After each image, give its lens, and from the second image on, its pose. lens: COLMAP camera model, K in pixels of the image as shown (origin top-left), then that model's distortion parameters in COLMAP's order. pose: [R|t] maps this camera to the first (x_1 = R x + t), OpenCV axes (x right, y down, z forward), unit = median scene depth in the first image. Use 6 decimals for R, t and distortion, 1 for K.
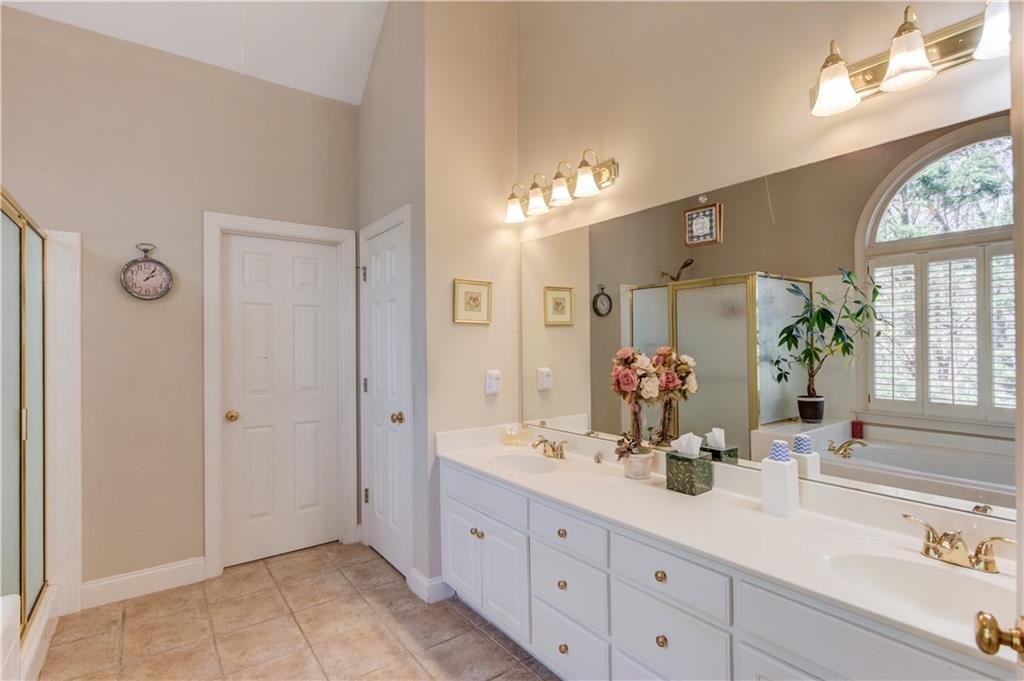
lens RADIAL K [[492.6, 0, 512.6], [0, 492.6, 333.0], [0, 0, 1]] dist [-0.001318, 0.000812]
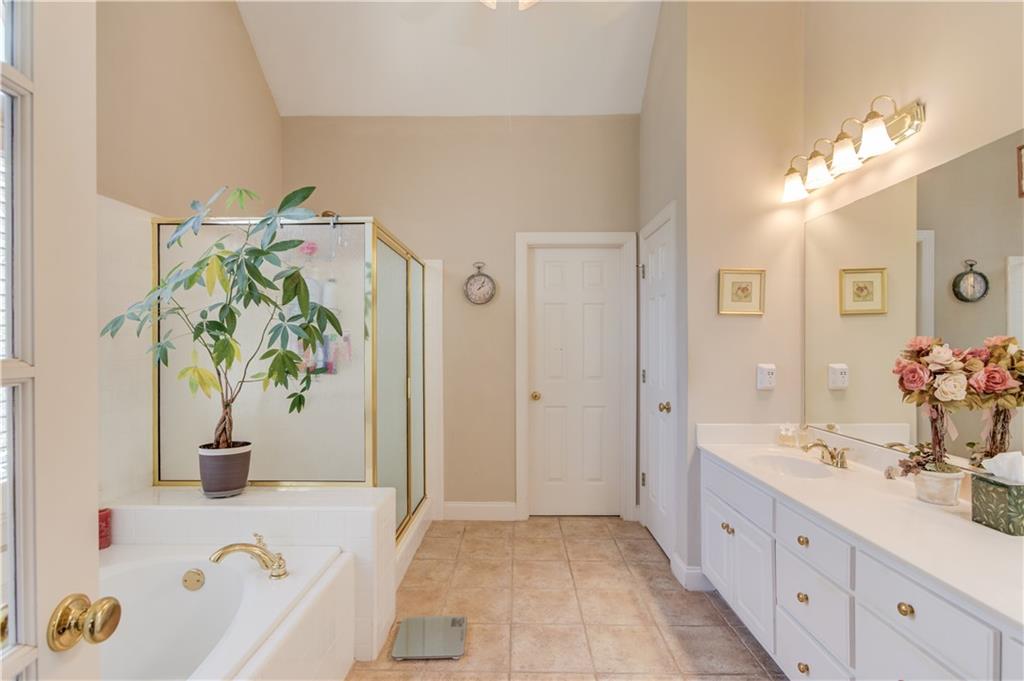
lens RADIAL K [[496.4, 0, 512.9], [0, 496.4, 338.6], [0, 0, 1]] dist [0.000439, 0.000627]
pose [[0.794834, -0.000646, -0.606827, 0.168093], [0.006935, 0.999944, 0.008020, 0.018372], [0.606788, -0.010583, 0.794794, -0.030935]]
